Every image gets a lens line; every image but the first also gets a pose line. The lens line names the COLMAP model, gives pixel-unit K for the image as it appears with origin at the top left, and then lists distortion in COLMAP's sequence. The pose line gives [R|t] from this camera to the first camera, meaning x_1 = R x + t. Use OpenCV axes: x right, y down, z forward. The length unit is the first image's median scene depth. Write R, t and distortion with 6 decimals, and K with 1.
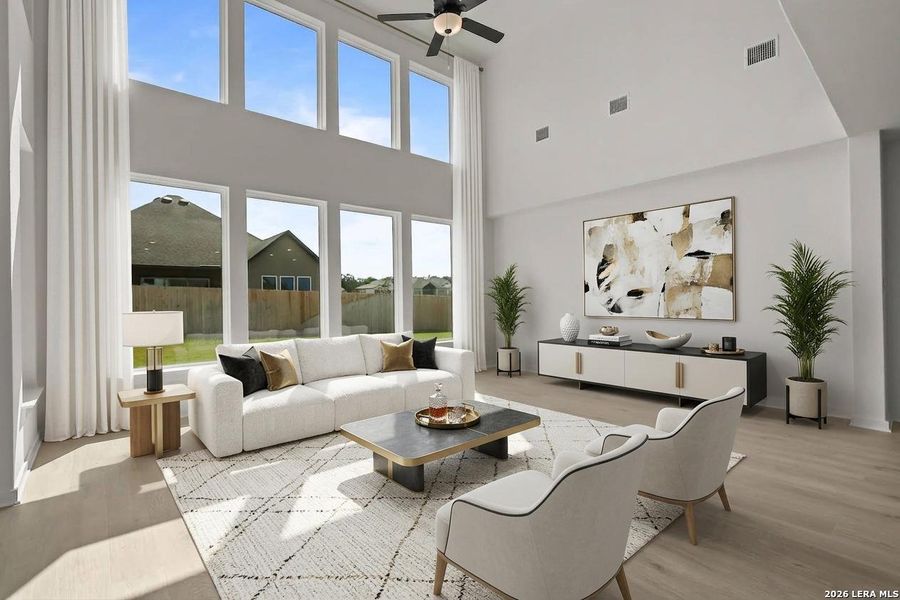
lens RADIAL K [[409.3, 0, 443.3], [0, 409.3, 300.9], [0, 0, 1]] dist [-0.000012, -0.000719]
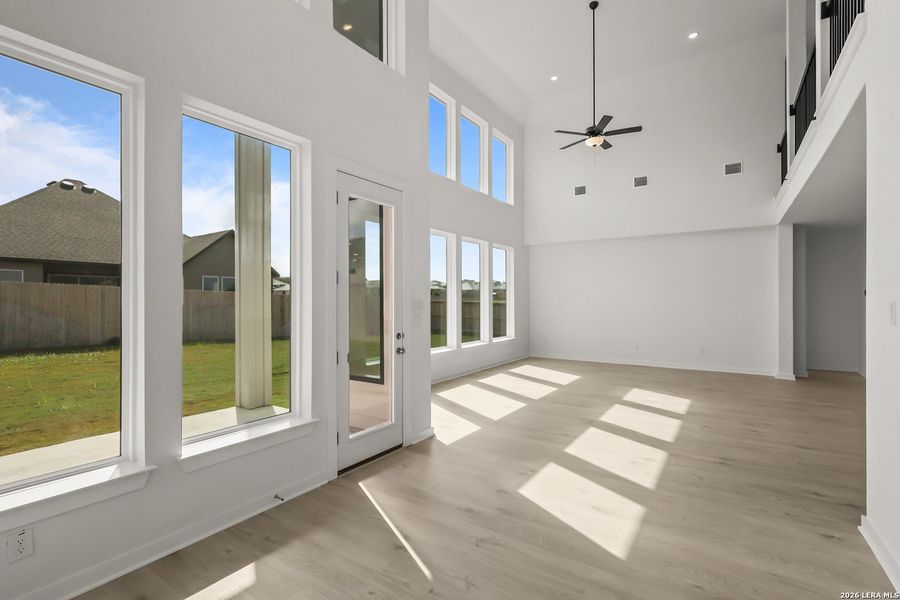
lens RADIAL K [[409.3, 0, 445.8], [0, 409.3, 298.0], [0, 0, 1]] dist [-0.000012, -0.000719]
pose [[0.965970, 0.008972, 0.258497, -0.137893], [-0.007039, 0.999940, -0.008404, -0.005118], [-0.258557, 0.006298, 0.965975, -0.059114]]
